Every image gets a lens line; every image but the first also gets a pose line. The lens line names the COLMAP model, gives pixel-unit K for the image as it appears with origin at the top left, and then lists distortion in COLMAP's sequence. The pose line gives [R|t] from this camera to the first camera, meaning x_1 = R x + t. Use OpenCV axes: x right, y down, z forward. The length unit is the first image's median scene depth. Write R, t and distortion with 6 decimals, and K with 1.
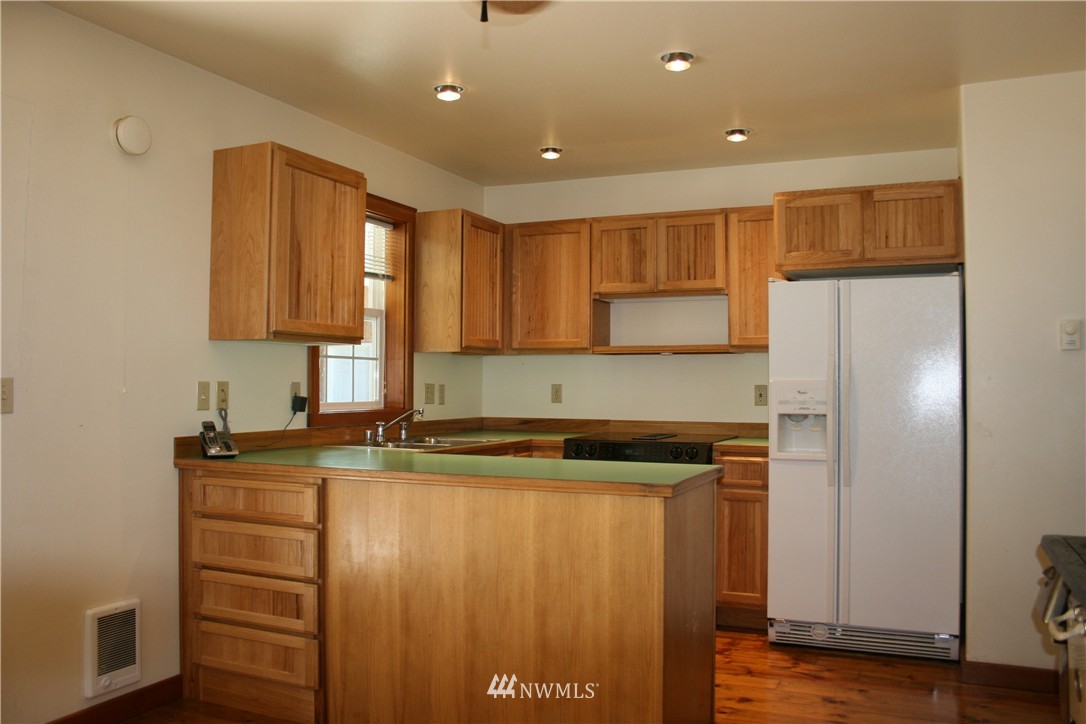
lens RADIAL K [[912.3, 0, 540.1], [0, 912.3, 359.4], [0, 0, 1]] dist [-0.140692, 0.100073]
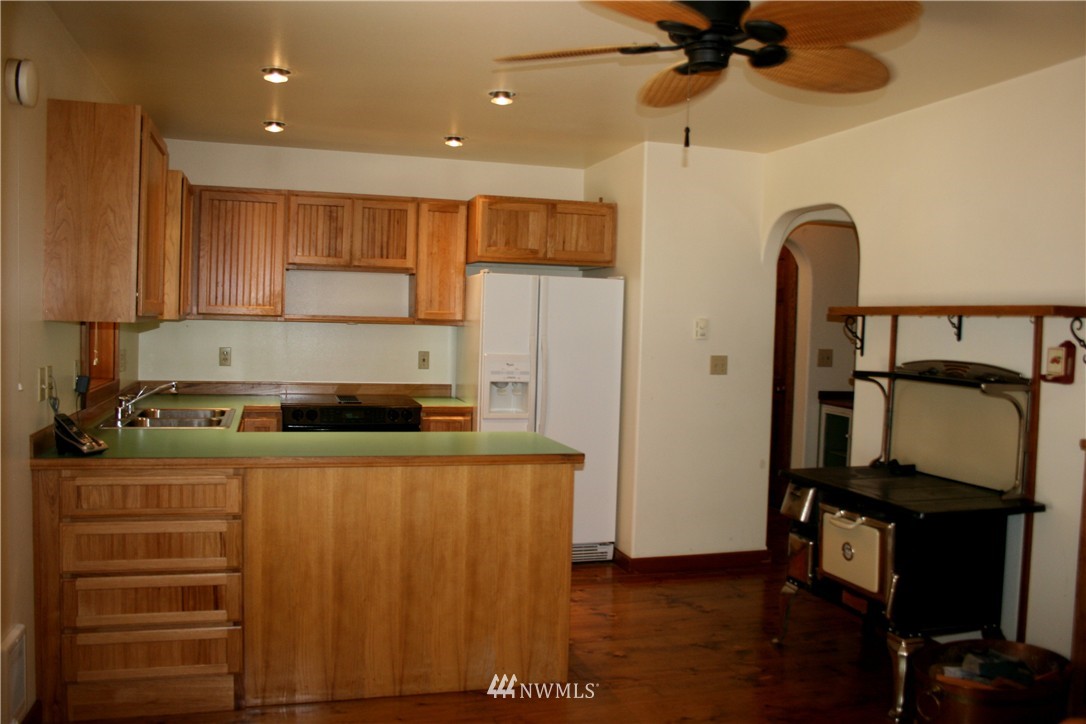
lens RADIAL K [[912.3, 0, 550.6], [0, 912.3, 367.6], [0, 0, 1]] dist [-0.140692, 0.100073]
pose [[0.750040, -0.014291, 0.661238, -0.482912], [-0.045041, 0.996342, 0.072623, -0.051279], [-0.659857, -0.084253, 0.746653, 0.026165]]
